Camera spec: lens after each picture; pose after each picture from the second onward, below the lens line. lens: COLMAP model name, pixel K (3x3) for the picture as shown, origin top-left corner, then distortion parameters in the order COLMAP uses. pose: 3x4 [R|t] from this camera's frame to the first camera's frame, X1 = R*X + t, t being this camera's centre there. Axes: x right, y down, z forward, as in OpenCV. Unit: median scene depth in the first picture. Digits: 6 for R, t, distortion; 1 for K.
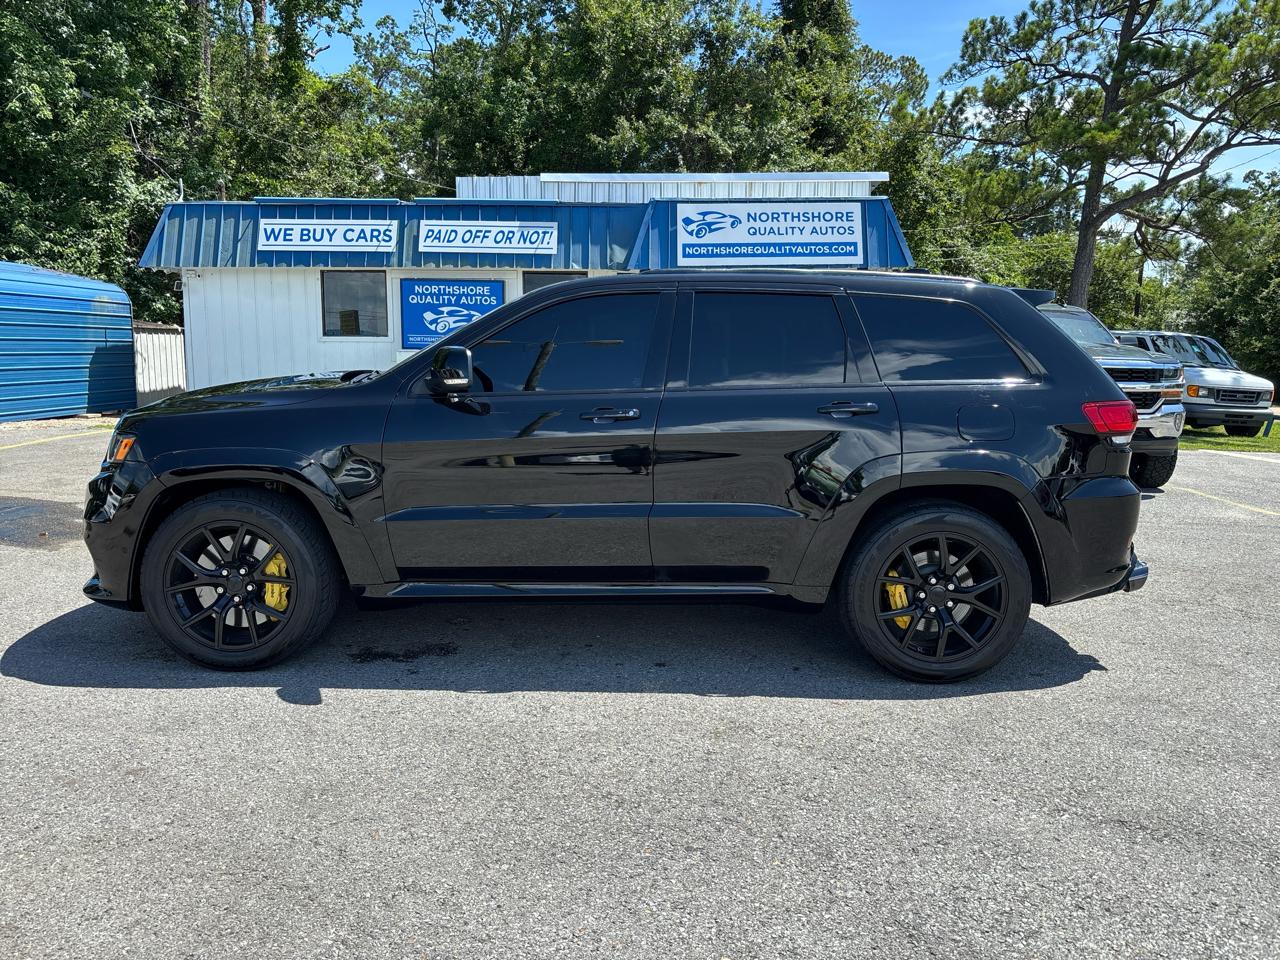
lens RADIAL K [[963.9, 0, 640.0], [0, 963.9, 480.0], [0, 0, 1]] dist [0.034527, -0.038359]
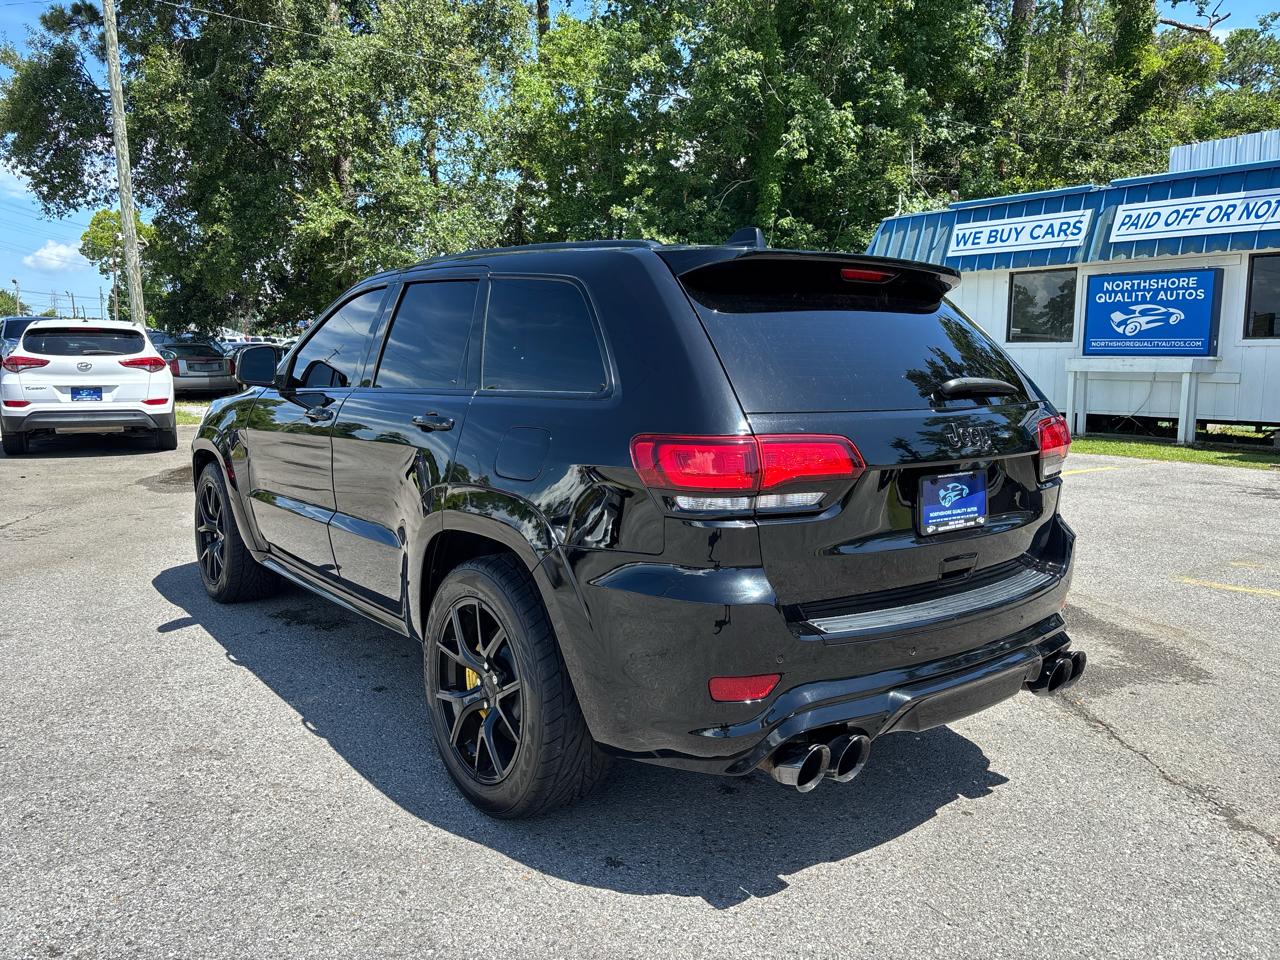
lens RADIAL K [[963.9, 0, 640.0], [0, 963.9, 480.0], [0, 0, 1]] dist [0.034527, -0.038359]
pose [[0.611610, 0.099516, -0.784876, 0.215663], [-0.106389, 0.993392, 0.043051, -0.018125], [0.783974, 0.057172, 0.618156, 0.147765]]
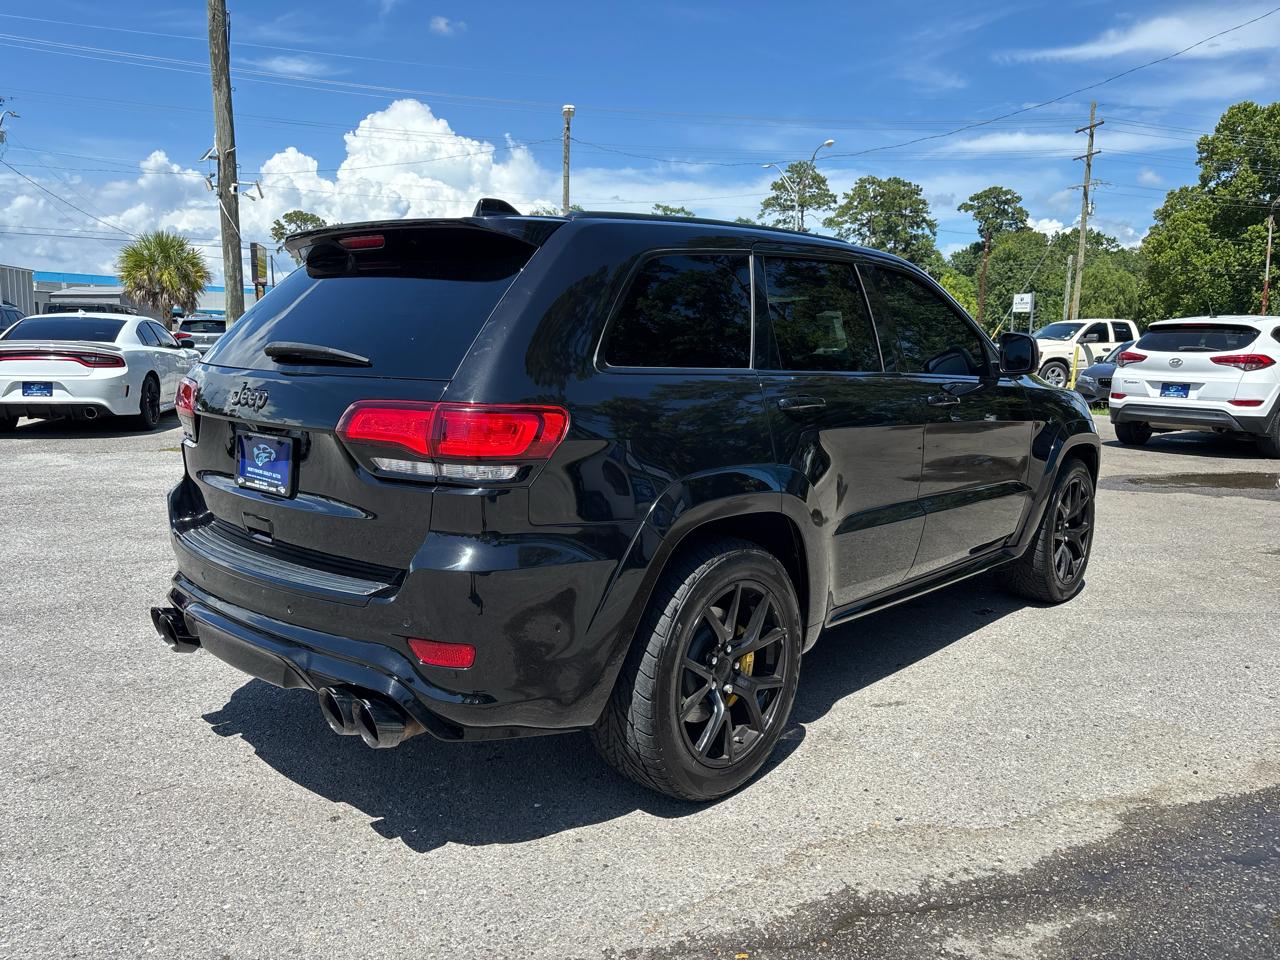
lens RADIAL K [[976.9, 0, 640.0], [0, 976.9, 480.0], [0, 0, 1]] dist [0.031305, -0.044637]
pose [[-0.670634, 0.086573, -0.736719, 0.202165], [-0.119844, 0.967474, 0.222783, -0.053249], [0.732044, 0.237697, -0.638445, 0.428202]]
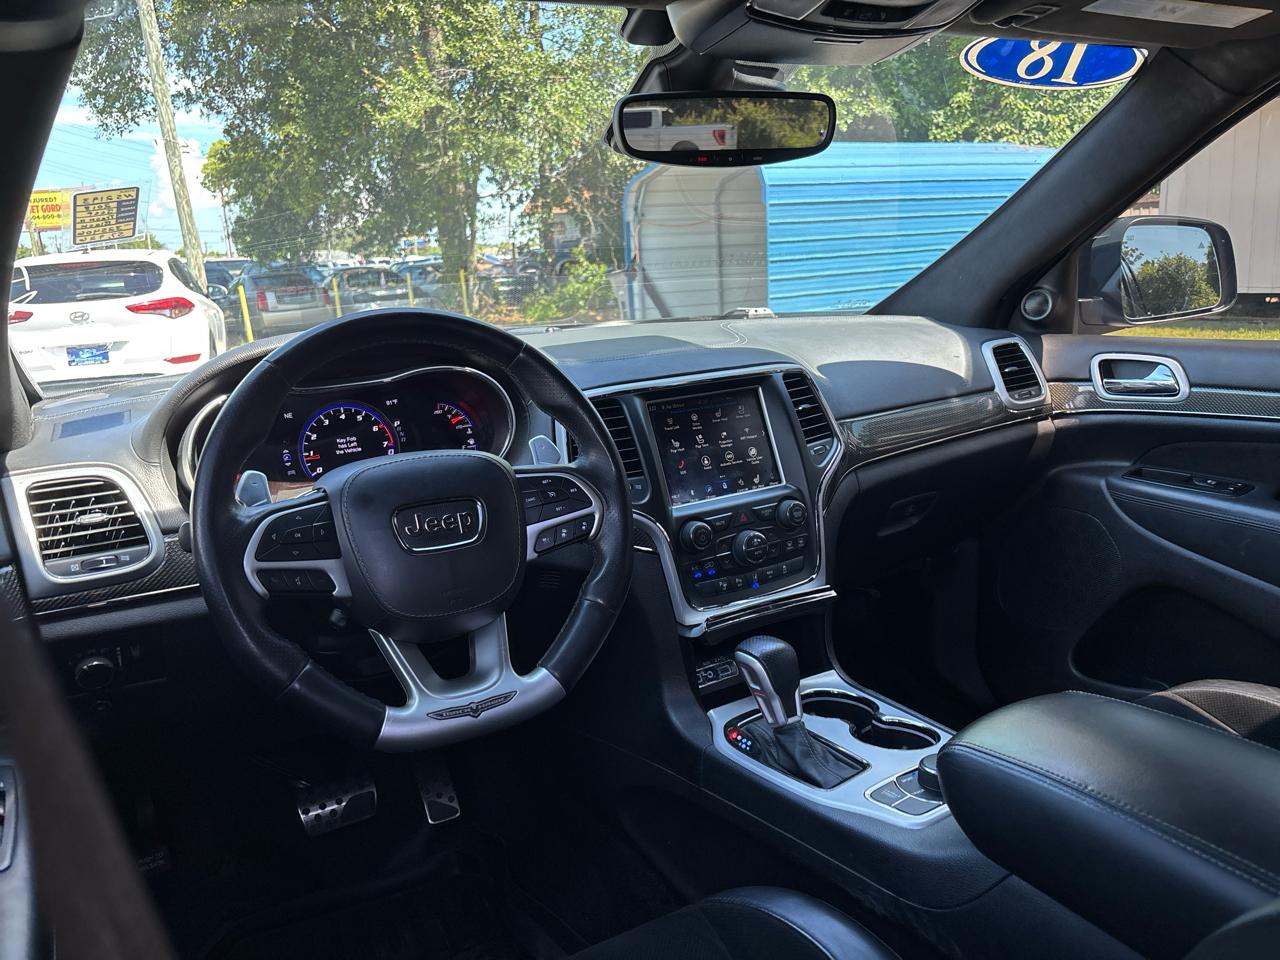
lens RADIAL K [[987.3, 0, 631.4], [0, 987.3, 481.4], [0, 0, 1]] dist [0.005499, -0.003945]
pose [[0.502894, 0.154075, -0.850505, 0.021967], [-0.050834, 0.987553, 0.148845, -0.032270], [0.862852, -0.031619, 0.504467, 0.239544]]
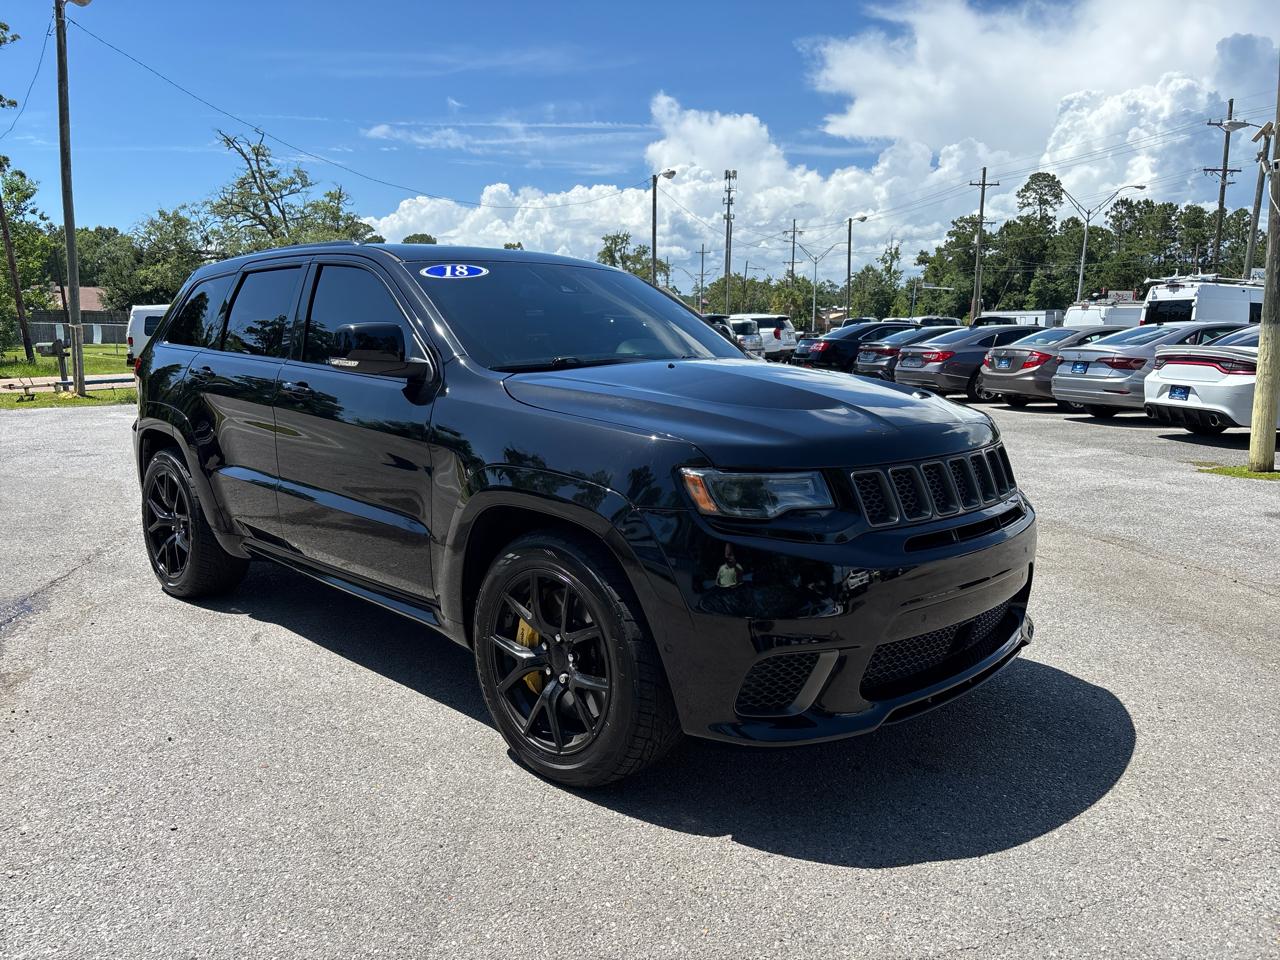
lens RADIAL K [[963.9, 0, 640.0], [0, 963.9, 480.0], [0, 0, 1]] dist [0.034527, -0.038359]
pose [[-0.698211, -0.124034, 0.705065, -0.229270], [0.083440, 0.964064, 0.252225, -0.060714], [-0.711013, 0.234937, -0.662771, 0.430182]]
